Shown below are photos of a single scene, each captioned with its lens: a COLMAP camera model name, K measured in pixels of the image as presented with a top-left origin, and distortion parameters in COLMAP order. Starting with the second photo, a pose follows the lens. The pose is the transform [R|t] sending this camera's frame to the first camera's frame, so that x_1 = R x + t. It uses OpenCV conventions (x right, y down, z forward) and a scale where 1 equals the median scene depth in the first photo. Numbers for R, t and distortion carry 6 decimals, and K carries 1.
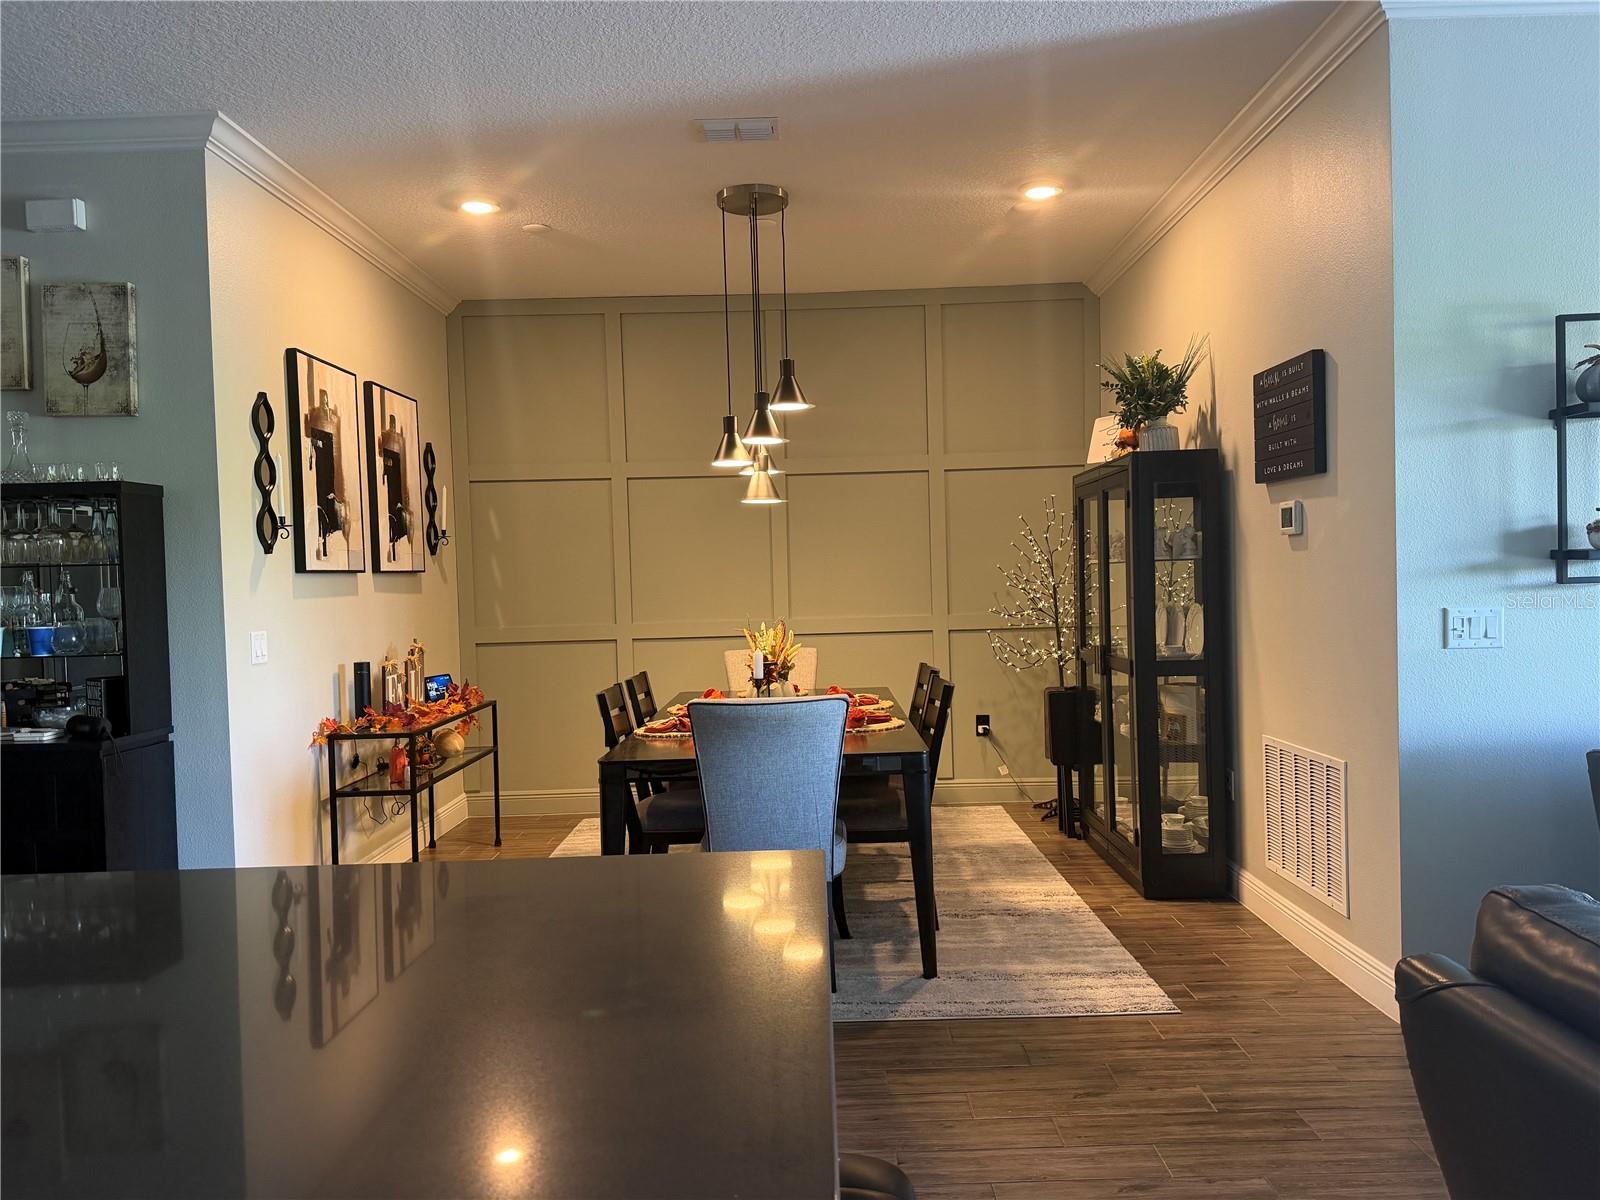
lens RADIAL K [[1146.0, 0, 800.0], [0, 1146.0, 600.0], [0, 0, 1]] dist [0.118014, -0.140066]
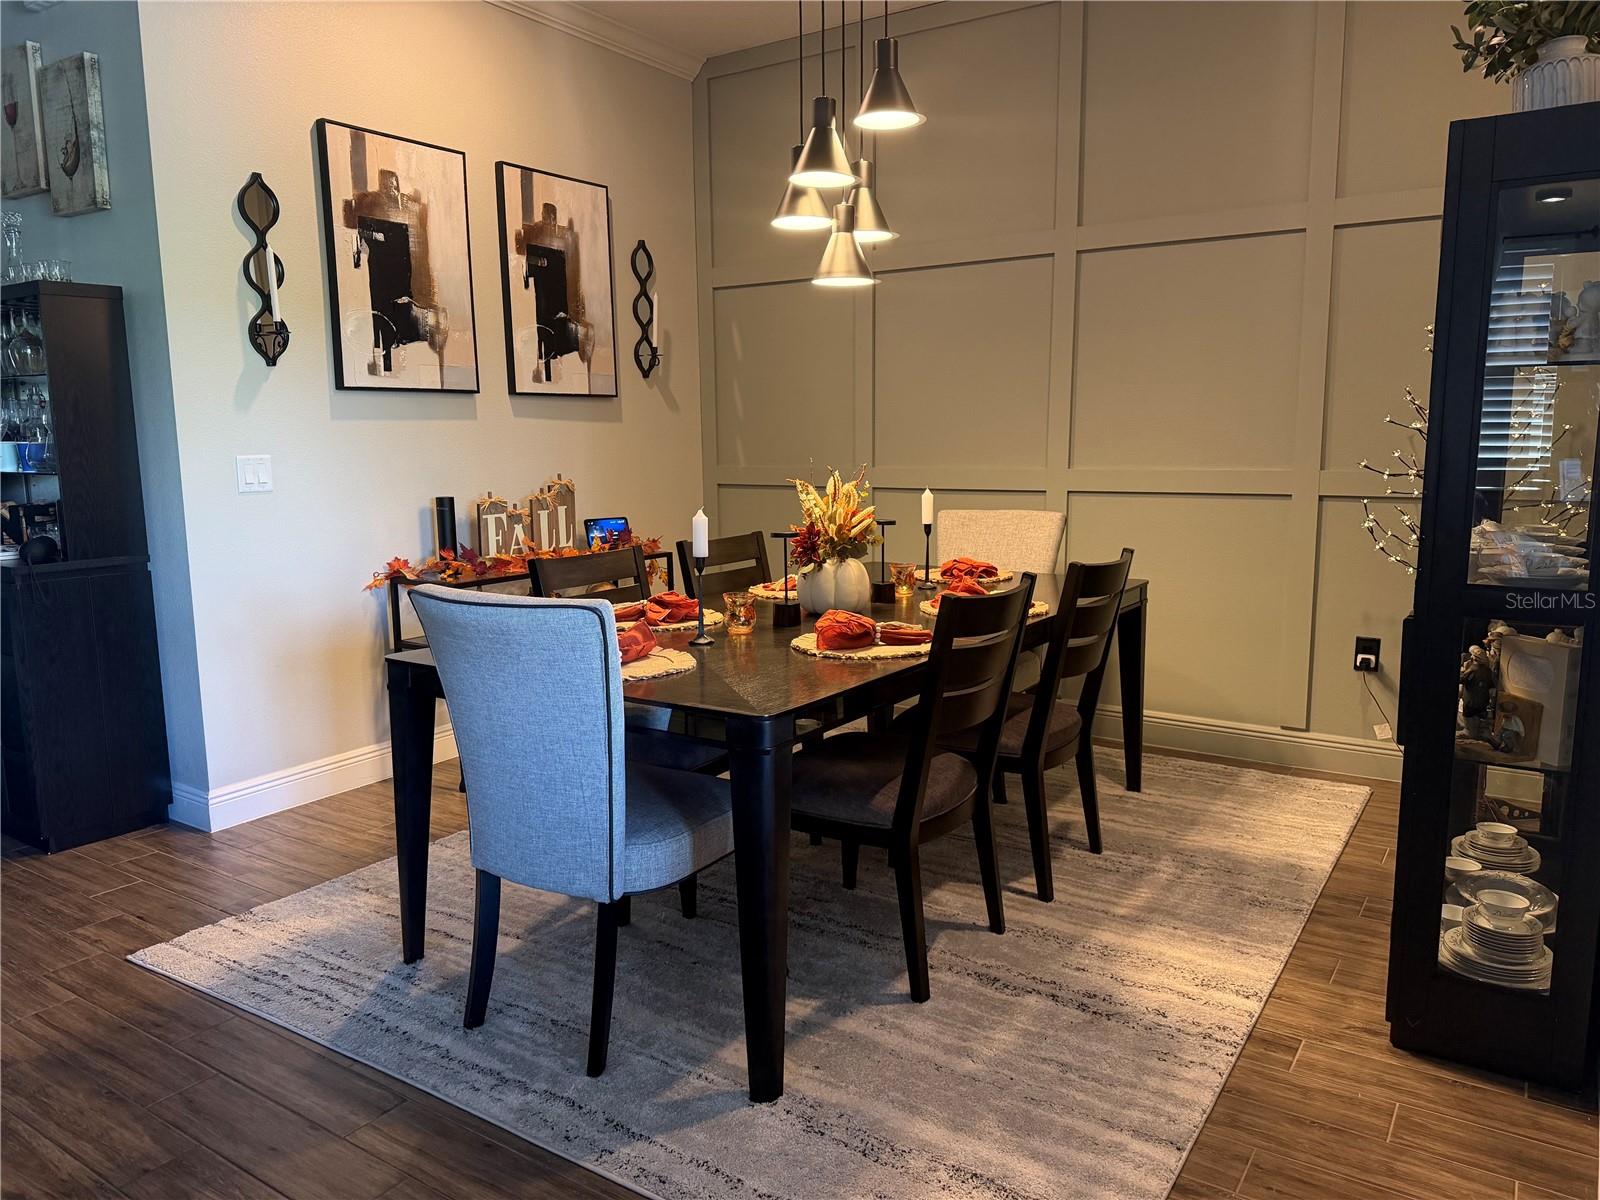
lens RADIAL K [[1152.9, 0, 771.0], [0, 1152.9, 603.7], [0, 0, 1]] dist [0.005214, -0.003308]
pose [[0.831099, 0.103581, -0.546393, 0.330884], [-0.026052, 0.988674, 0.147799, -0.001178], [0.555514, -0.108601, 0.824385, 0.459033]]
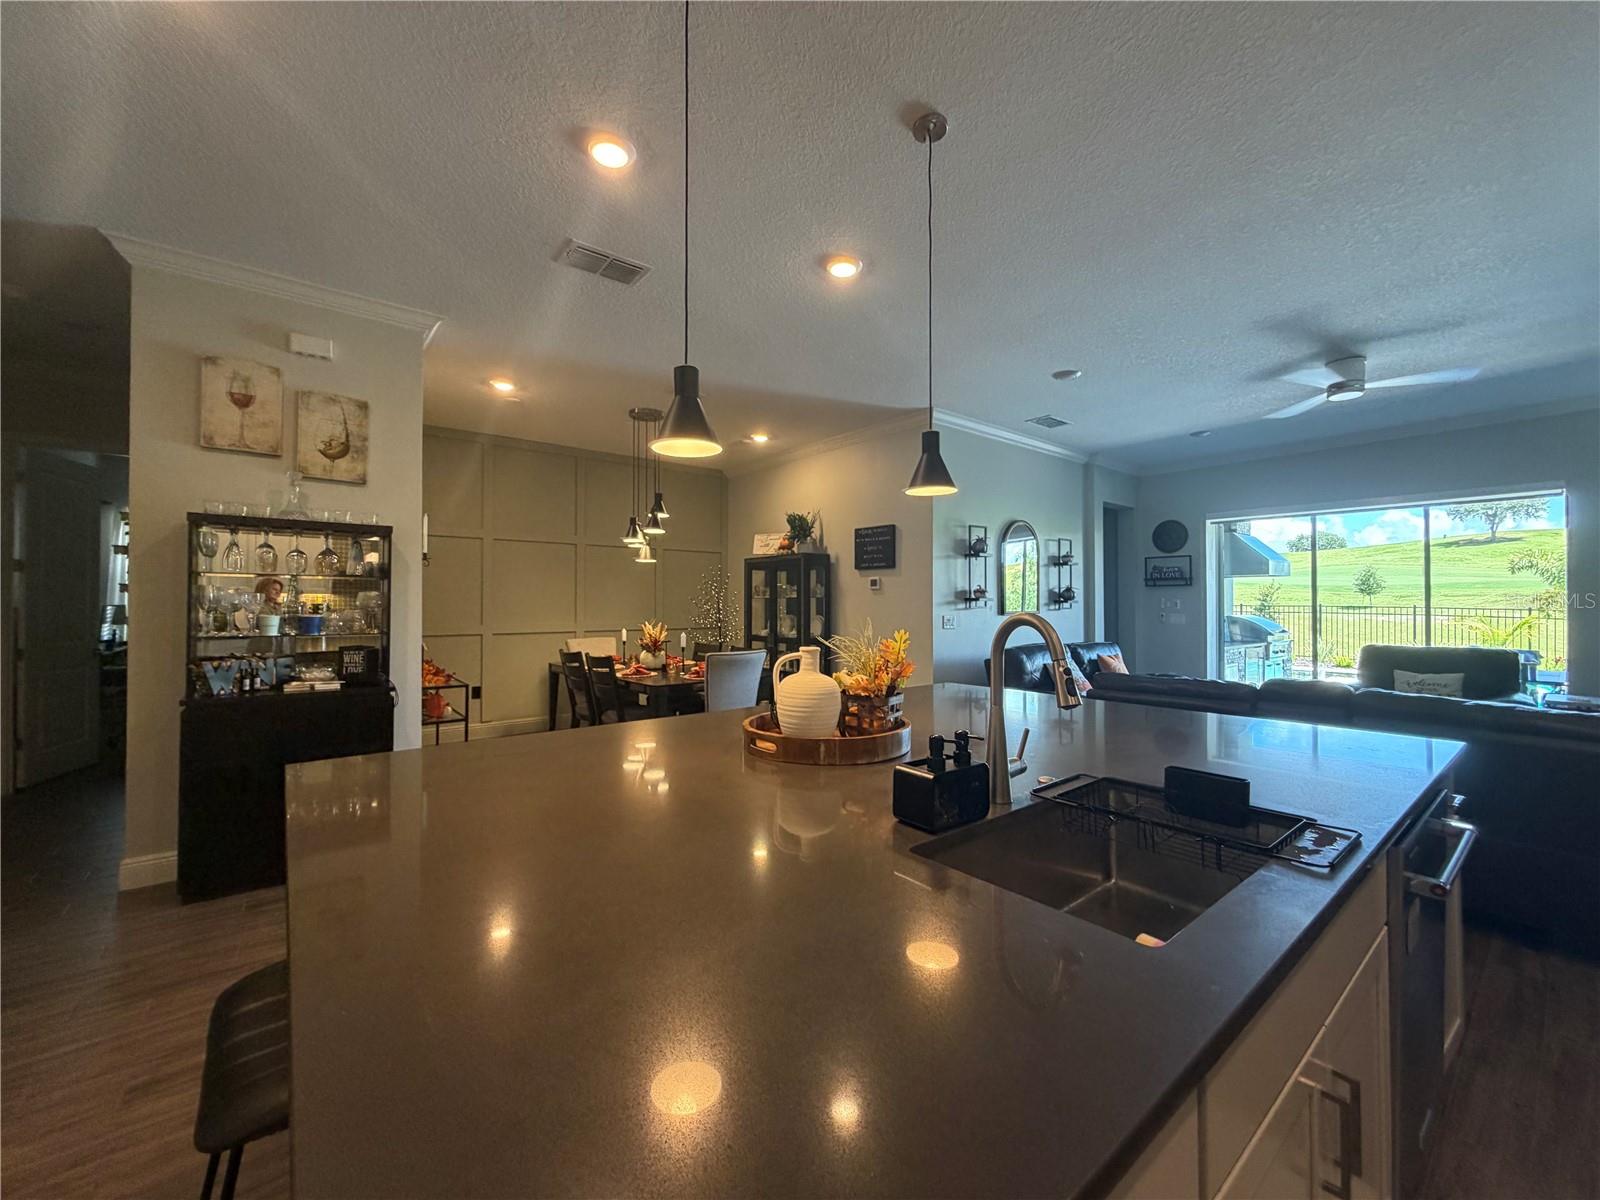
lens RADIAL K [[653.2, 0, 792.9], [0, 653.2, 592.5], [0, 0, 1]] dist [-0.000921, -0.000089]
pose [[0.762918, 0.038122, 0.645370, -0.608692], [-0.006773, 0.998676, -0.050985, 0.025979], [-0.646460, 0.034526, 0.762167, -0.031239]]
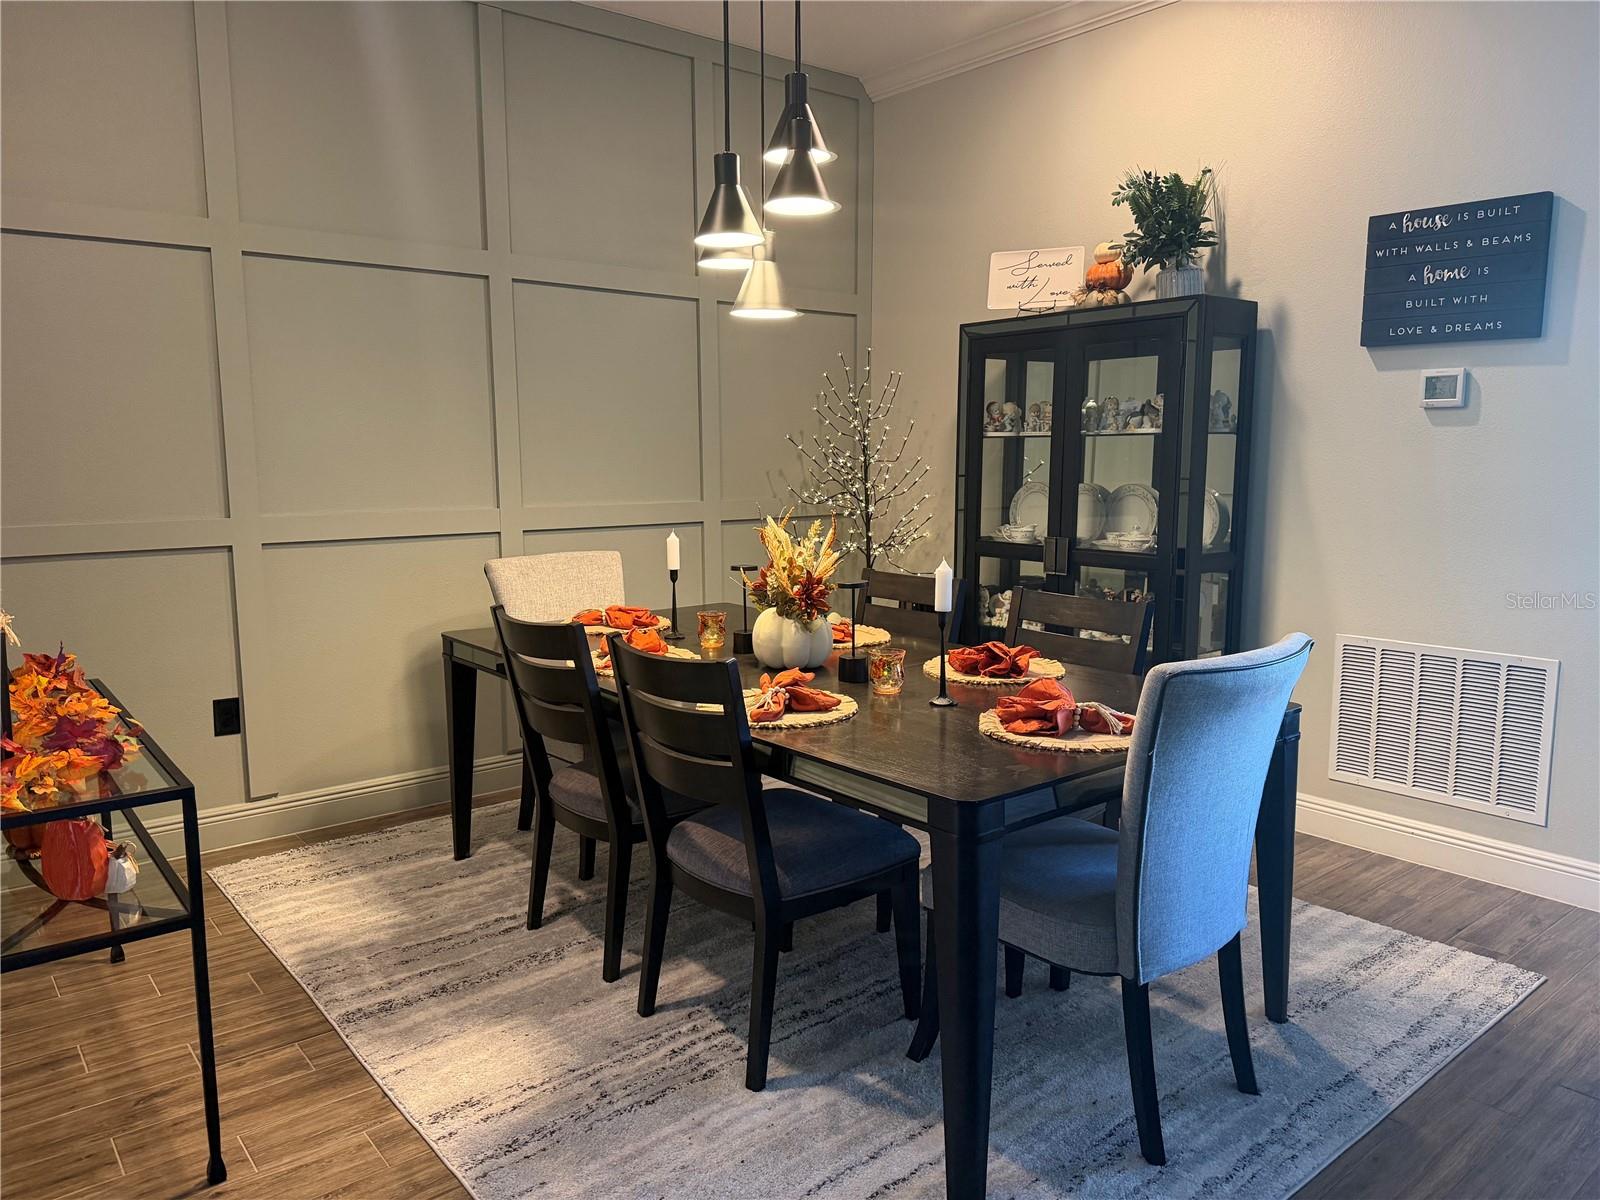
lens RADIAL K [[1146.0, 0, 800.0], [0, 1146.0, 600.0], [0, 0, 1]] dist [0.118014, -0.140066]
pose [[0.756259, -0.064350, 0.651100, -0.454915], [-0.006214, 0.994400, 0.105497, -0.001629], [-0.654243, -0.083829, 0.751624, 0.552433]]
